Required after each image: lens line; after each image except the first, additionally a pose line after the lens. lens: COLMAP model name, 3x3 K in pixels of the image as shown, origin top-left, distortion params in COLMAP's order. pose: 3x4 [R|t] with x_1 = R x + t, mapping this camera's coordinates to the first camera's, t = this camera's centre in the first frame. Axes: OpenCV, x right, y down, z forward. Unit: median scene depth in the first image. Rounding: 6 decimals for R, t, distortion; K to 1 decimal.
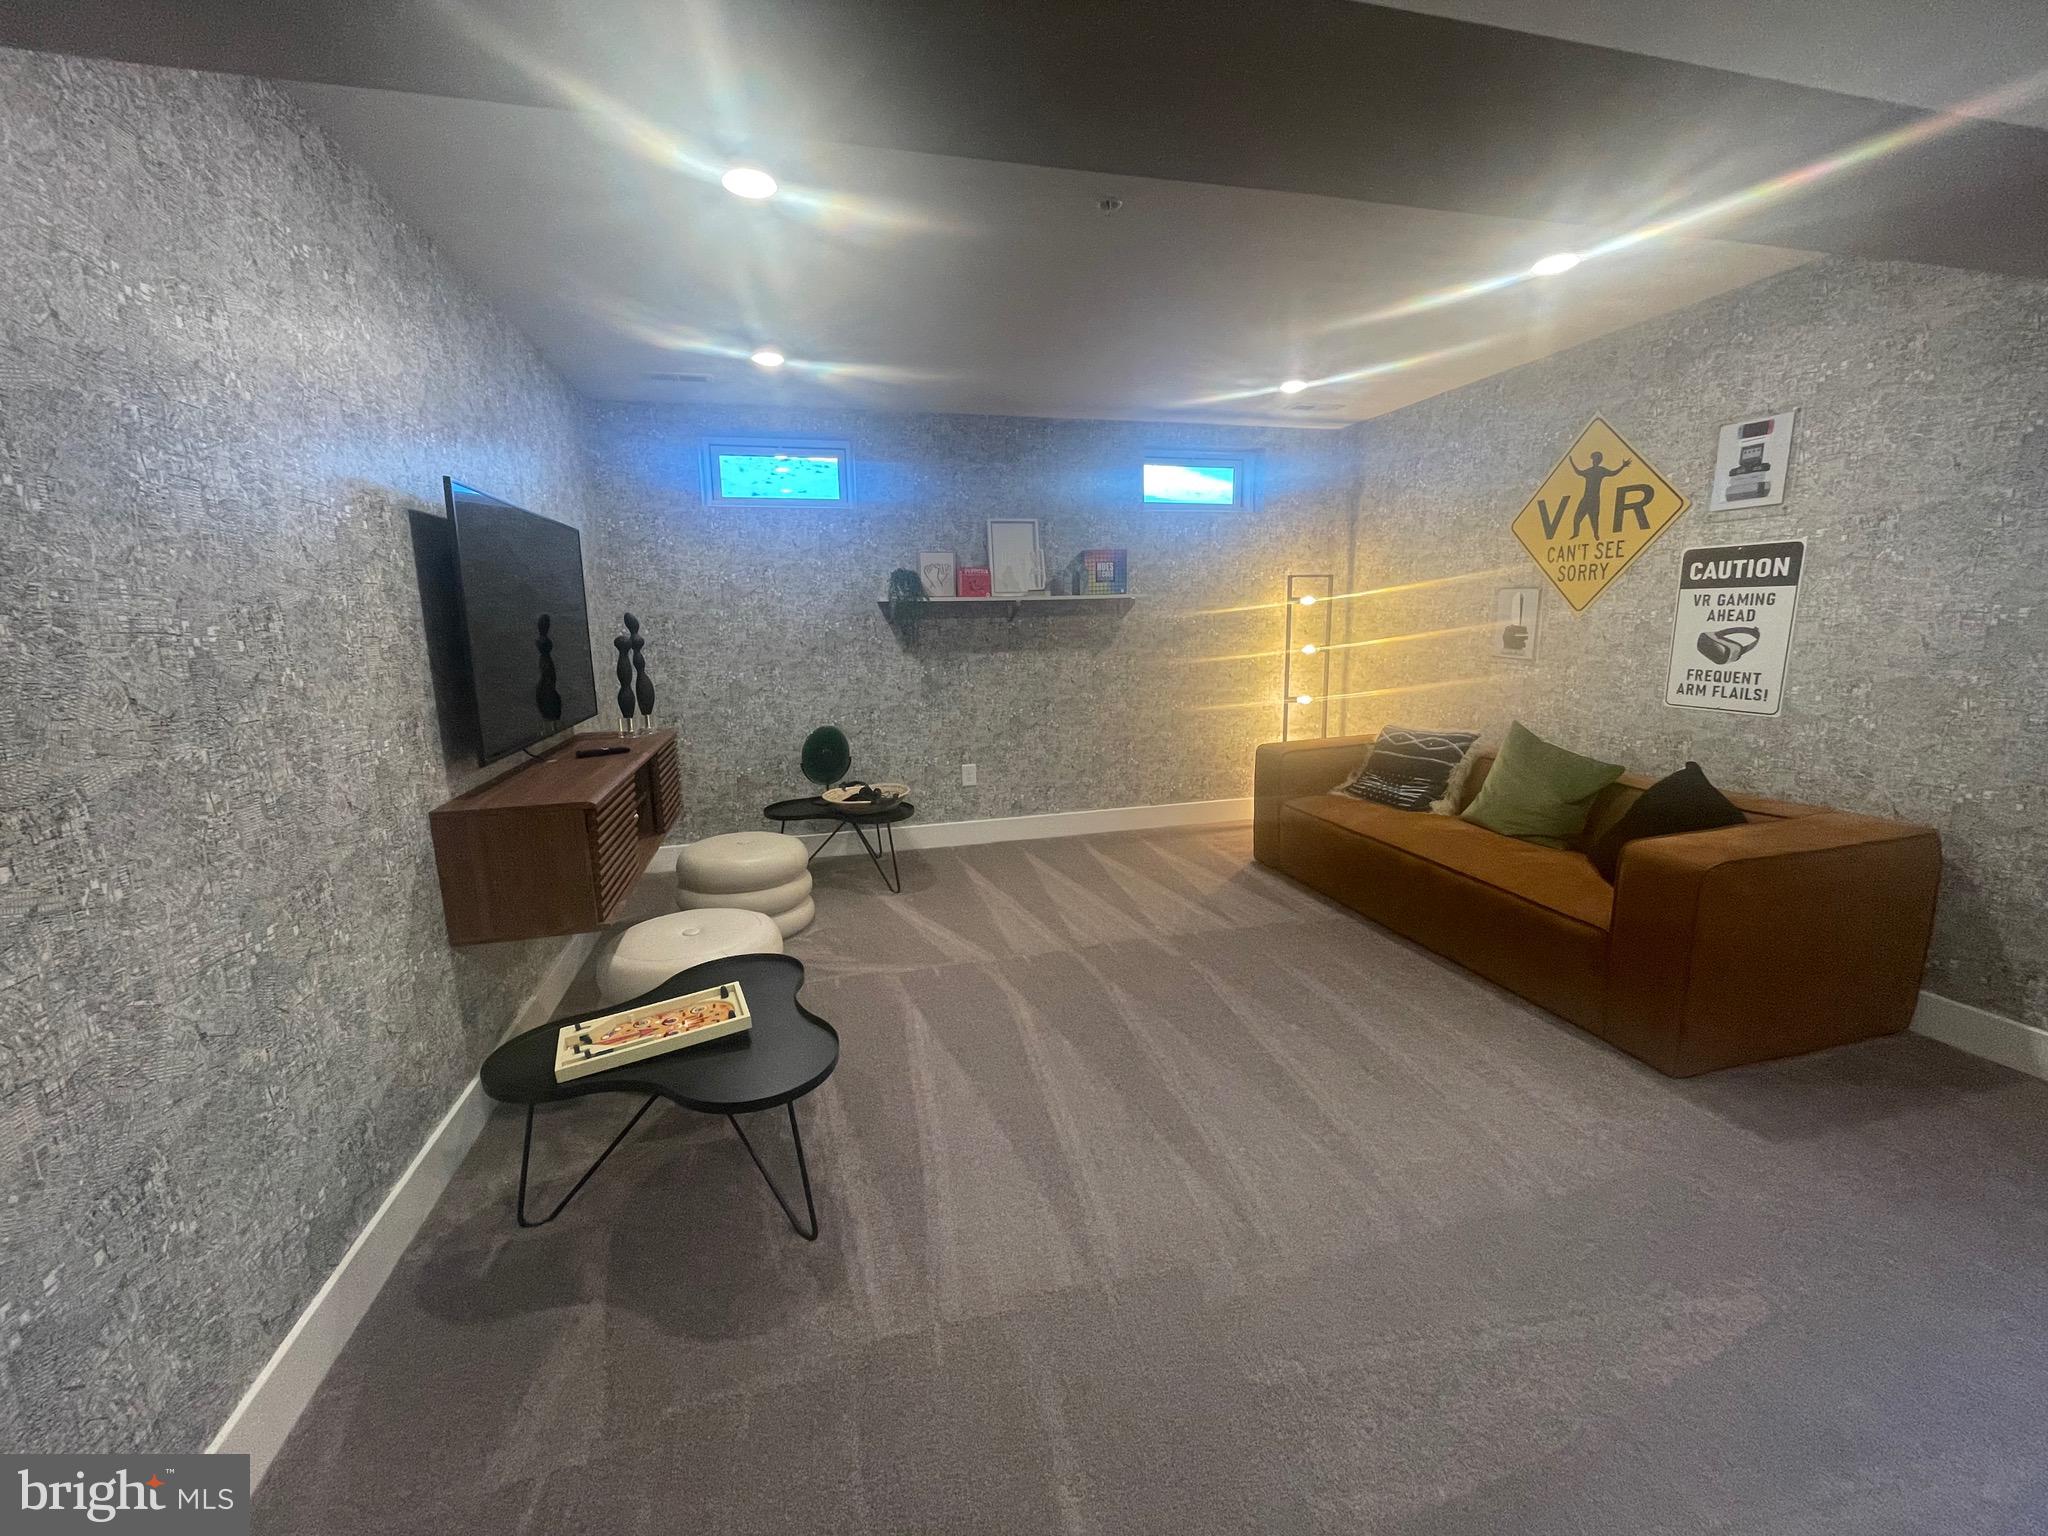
lens RADIAL K [[827.1, 0, 1027.5], [0, 827.1, 768.8], [0, 0, 1]] dist [0.006199, -0.000176]
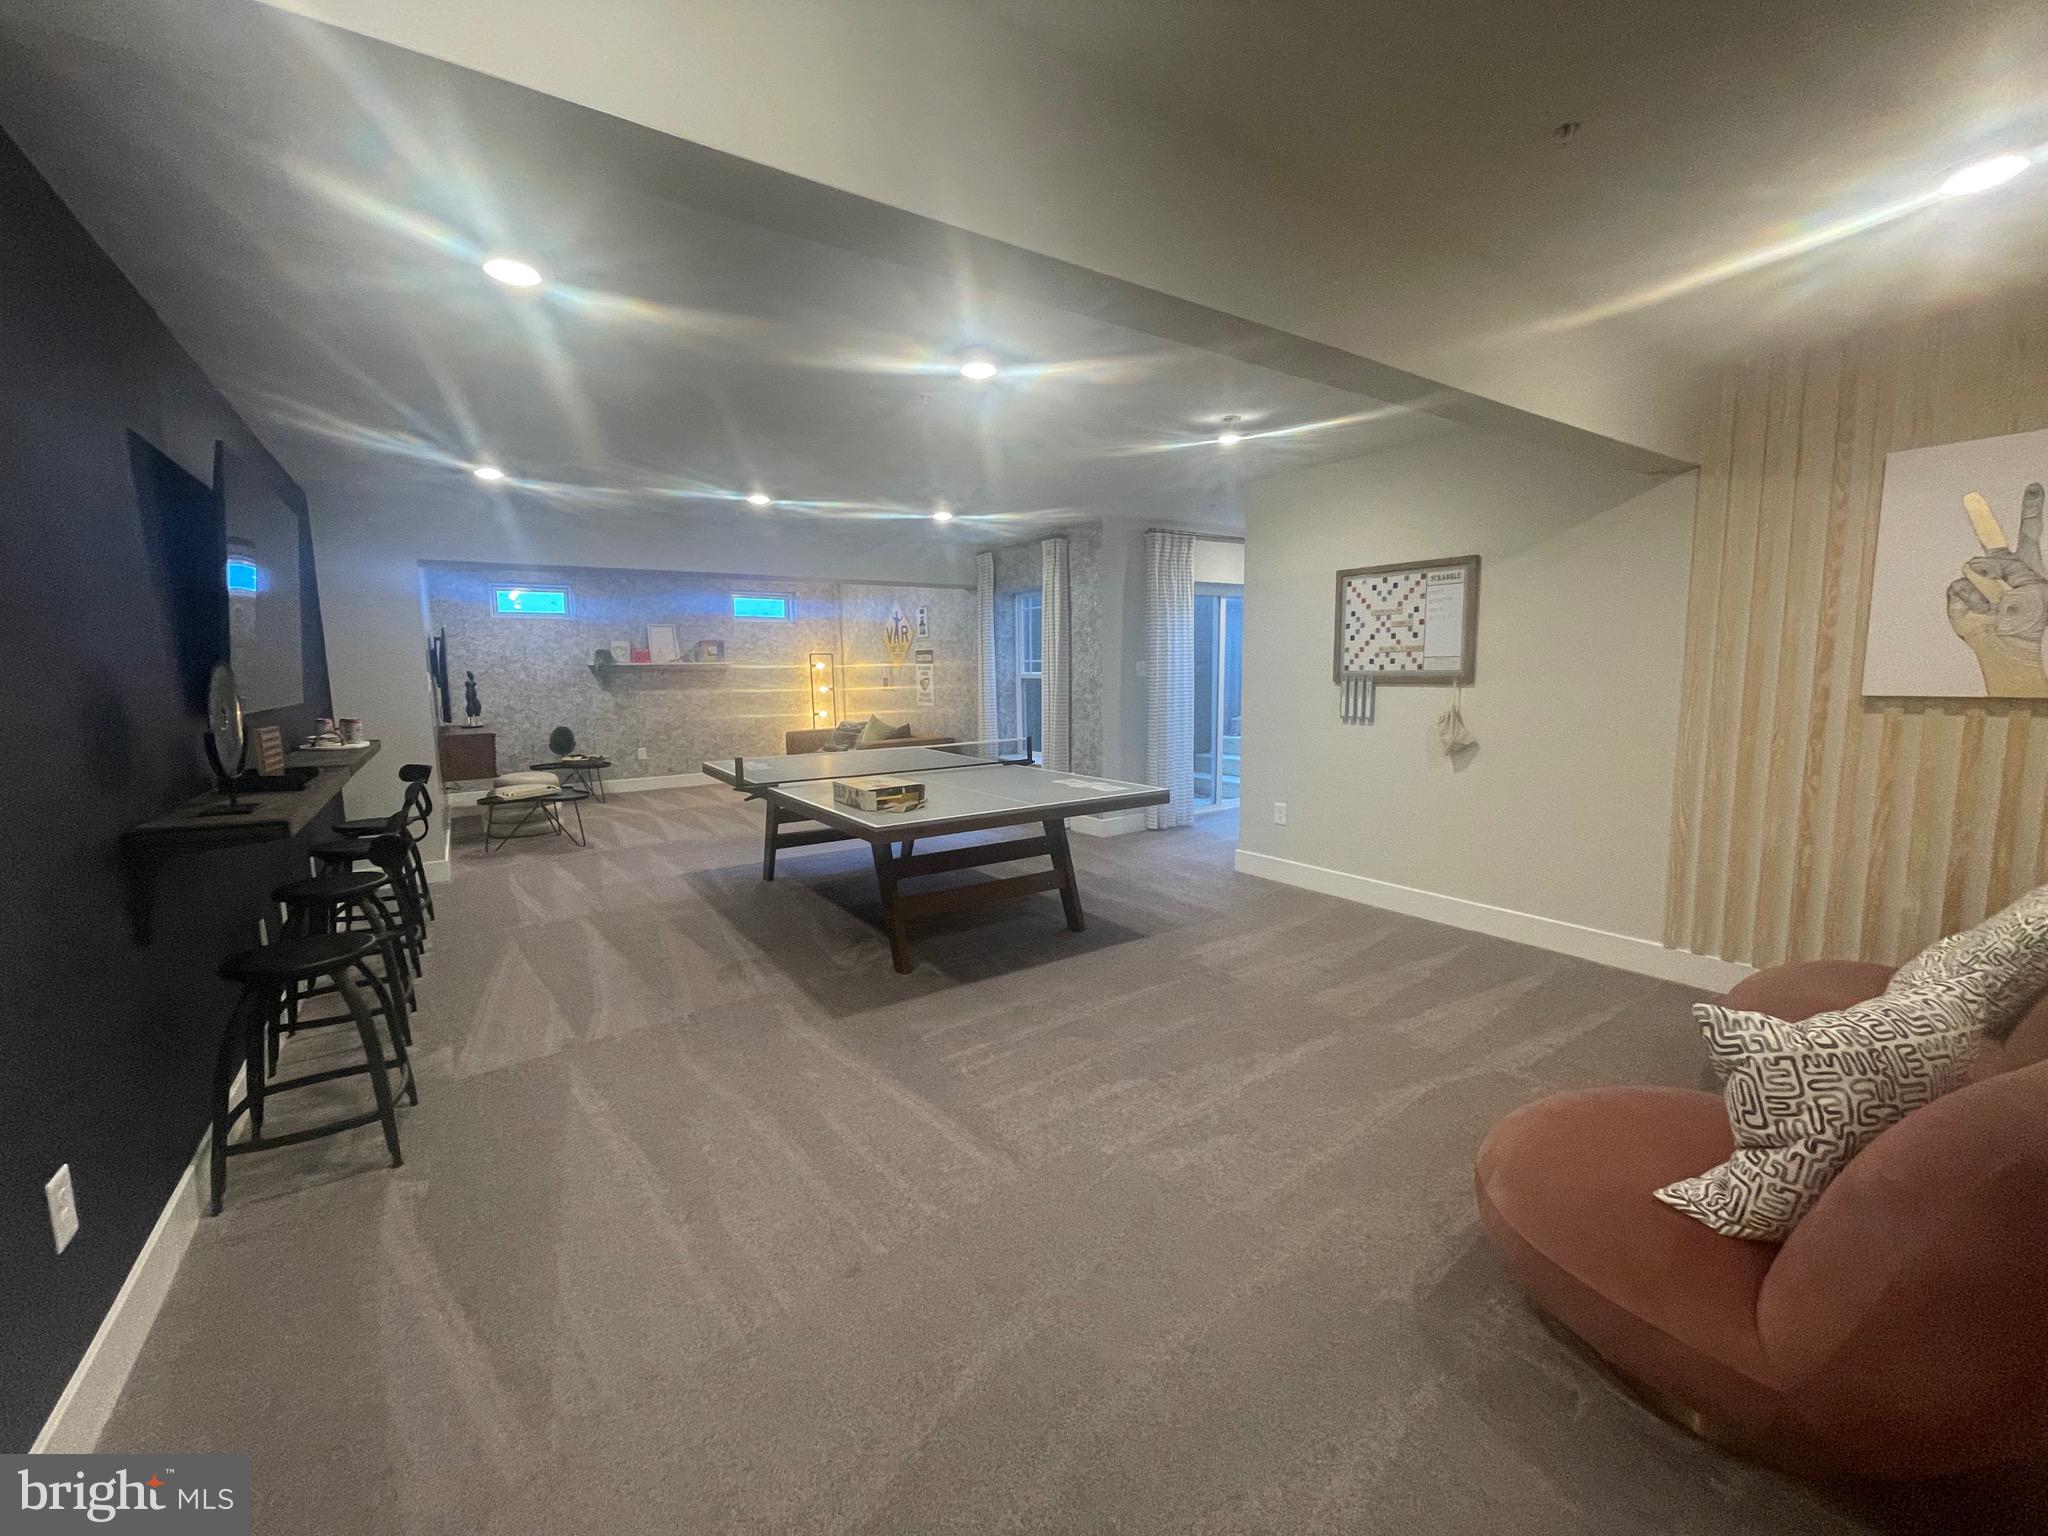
lens RADIAL K [[827.1, 0, 1025.1], [0, 827.1, 763.0], [0, 0, 1]] dist [0.006199, -0.000176]
pose [[0.942323, -0.035635, 0.332801, 0.139537], [0.058986, 0.996434, -0.060325, 0.216889], [-0.329465, 0.076477, 0.941065, -1.216139]]
